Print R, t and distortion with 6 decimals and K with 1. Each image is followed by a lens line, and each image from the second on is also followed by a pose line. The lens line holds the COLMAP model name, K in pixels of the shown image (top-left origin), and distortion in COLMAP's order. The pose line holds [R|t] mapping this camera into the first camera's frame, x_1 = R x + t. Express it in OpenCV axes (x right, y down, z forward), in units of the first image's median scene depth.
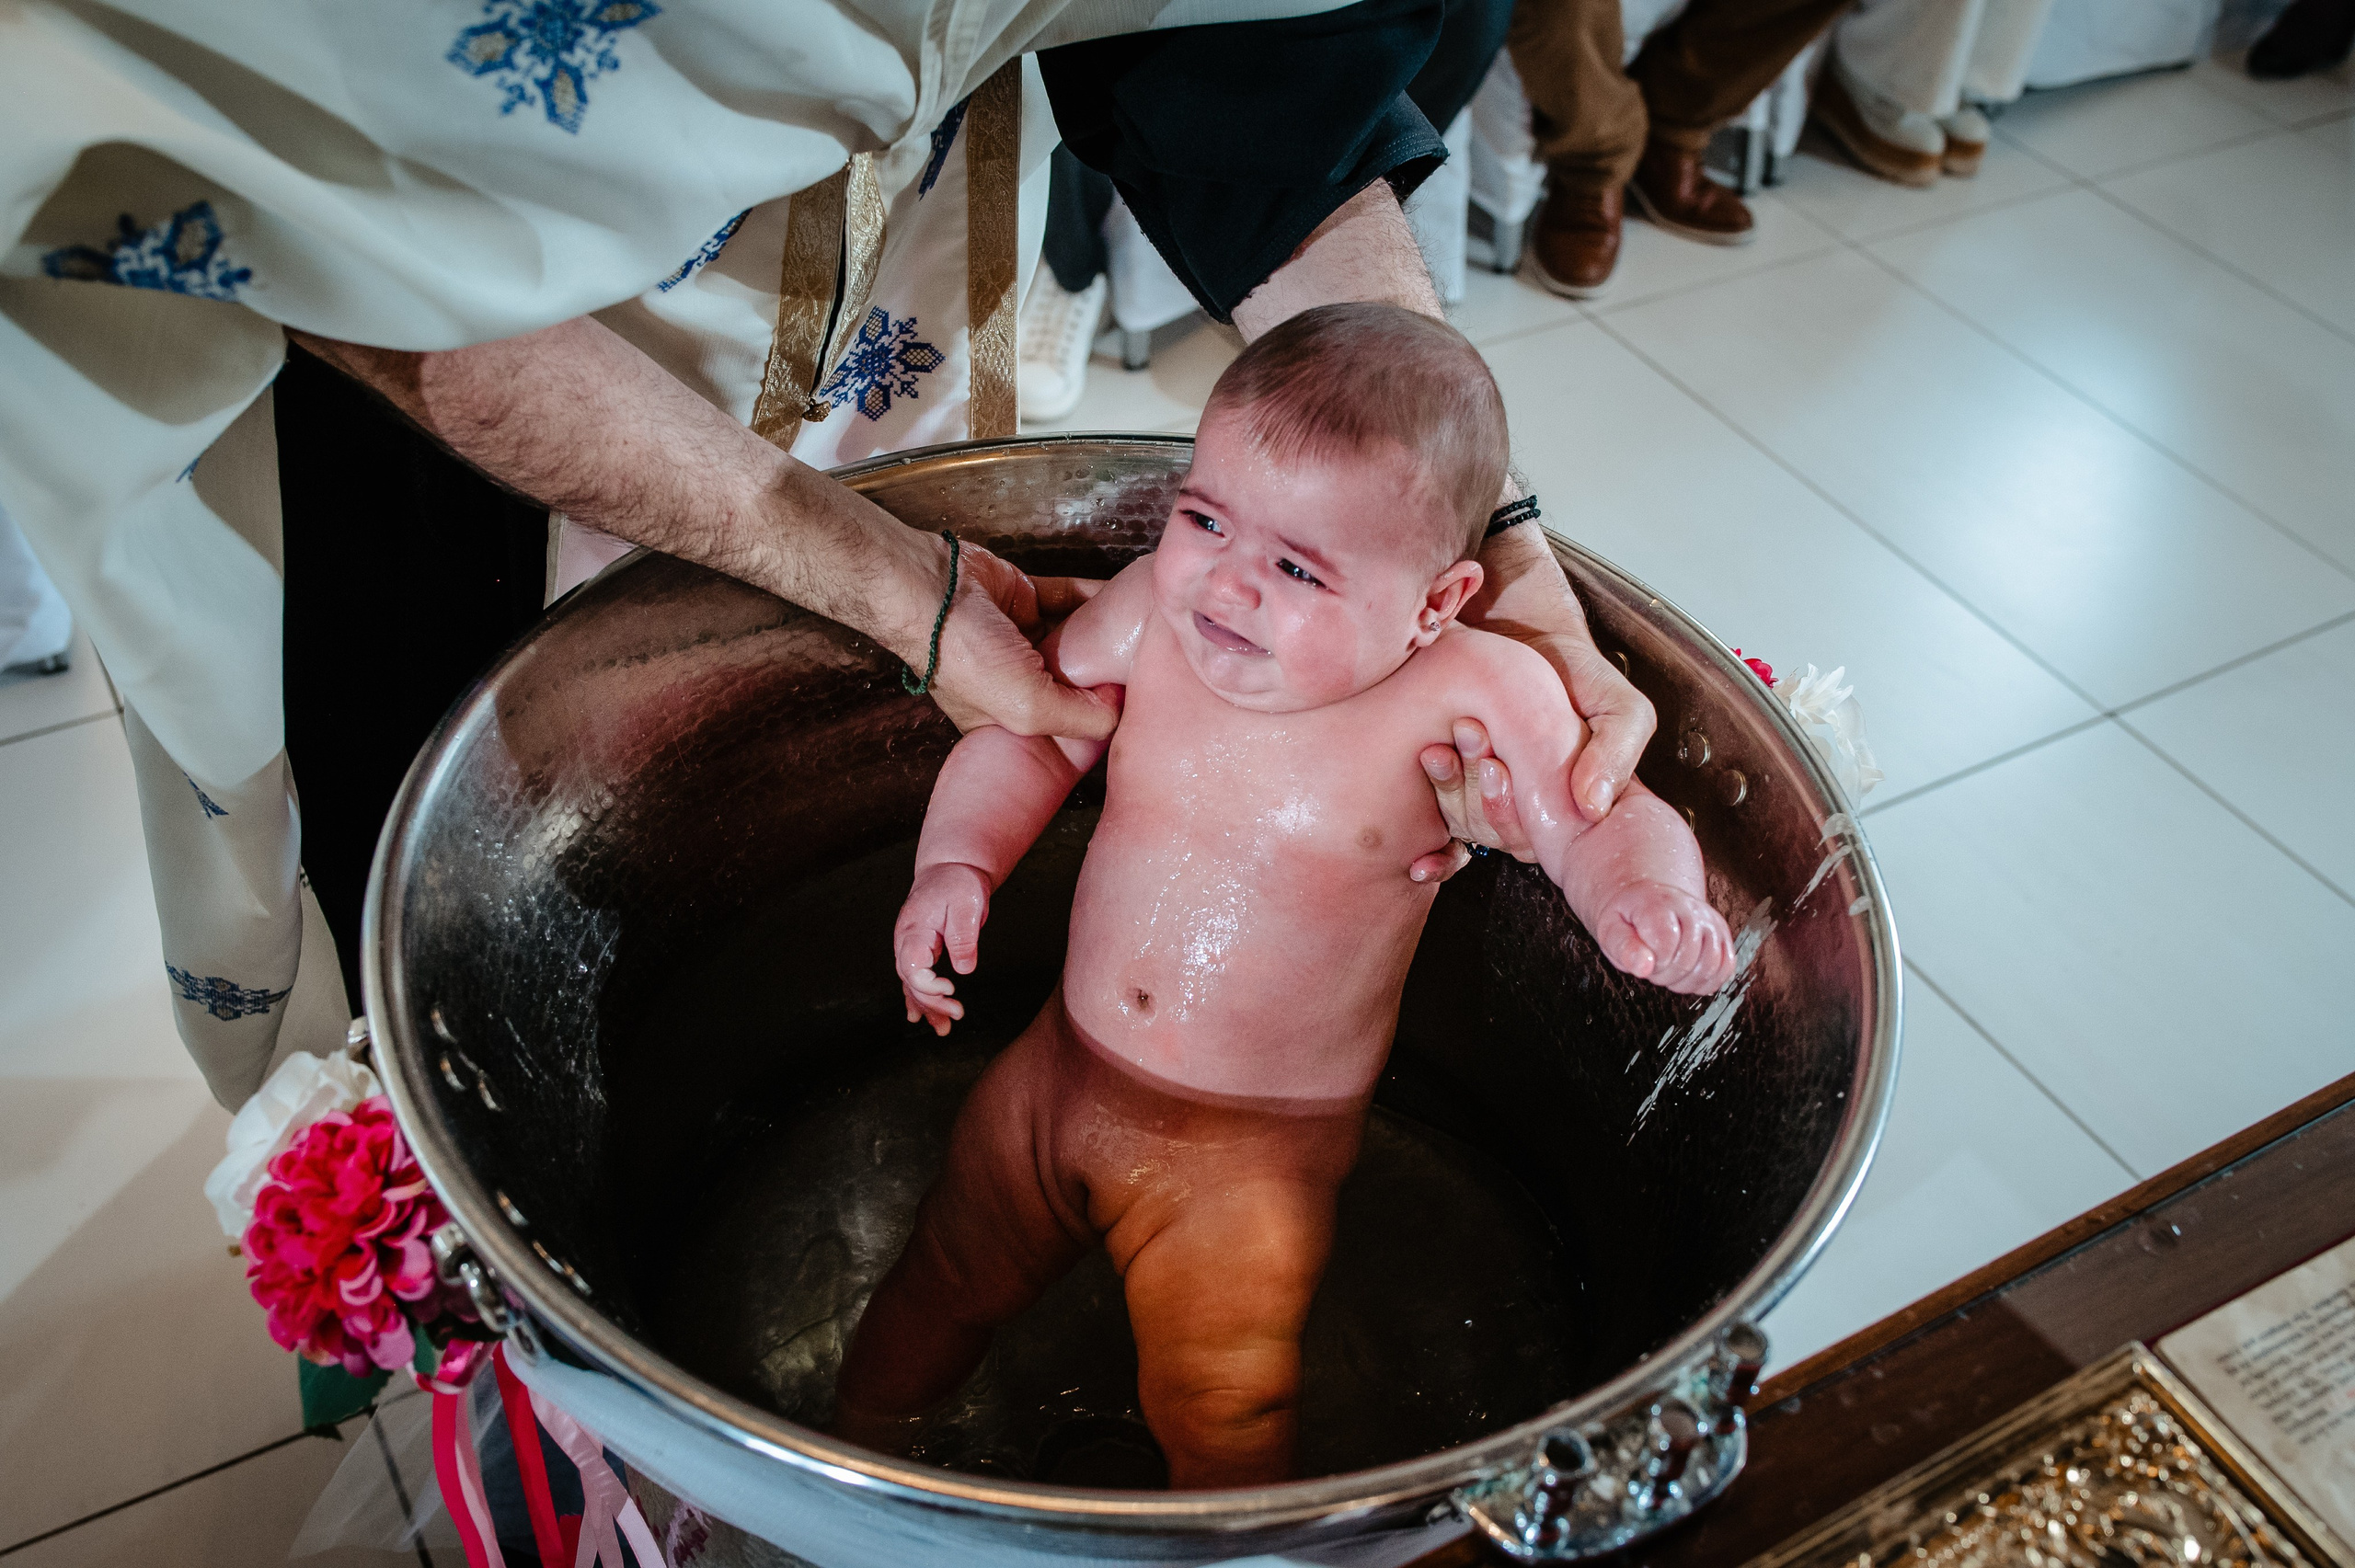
lens RADIAL K [[2401.5, 0, 1177.5], [0, 2401.5, 784.0], [0, 0, 1]] dist [-0.038376, 0.030092]
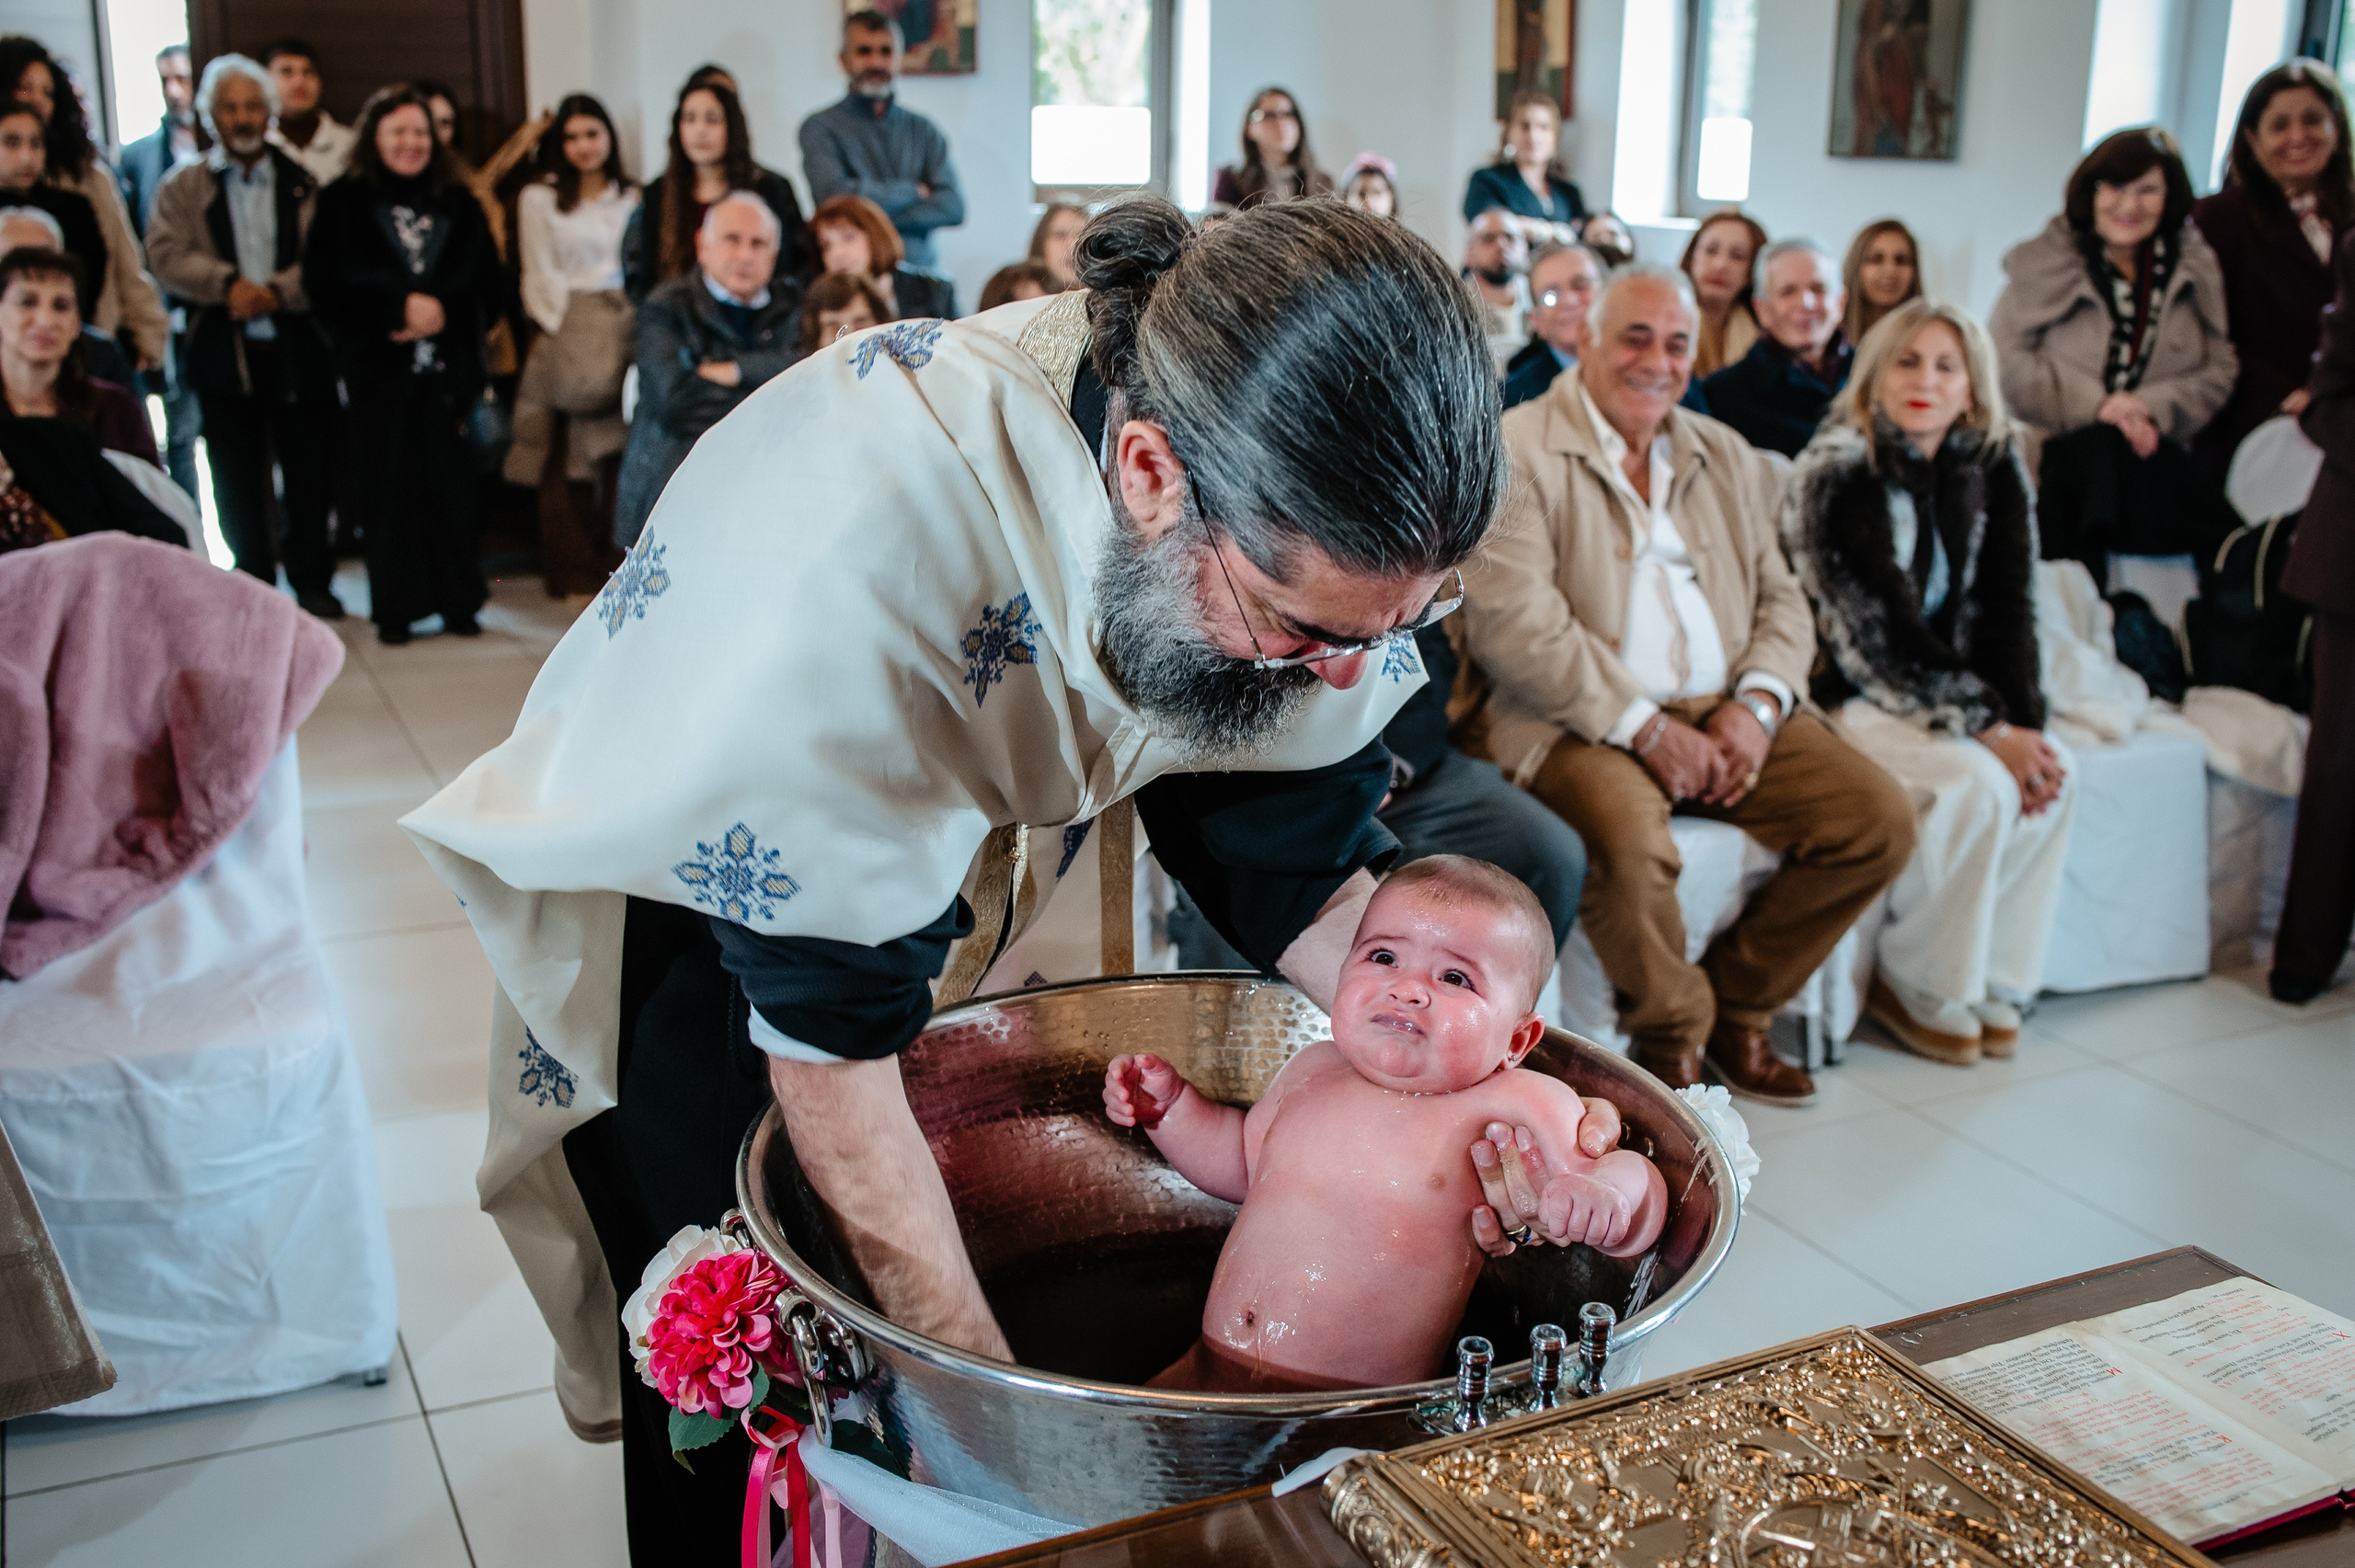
lens RADIAL K [[2373.6, 0, 1175.0], [0, 2373.6, 781.4], [0, 0, 1]] dist [-0.041923, 0.003743]
pose [[0.997297, -0.013207, -0.072280, 0.015557], [-0.018838, 0.904879, -0.425252, 0.126424], [0.071021, 0.425464, 0.902184, -0.124470]]
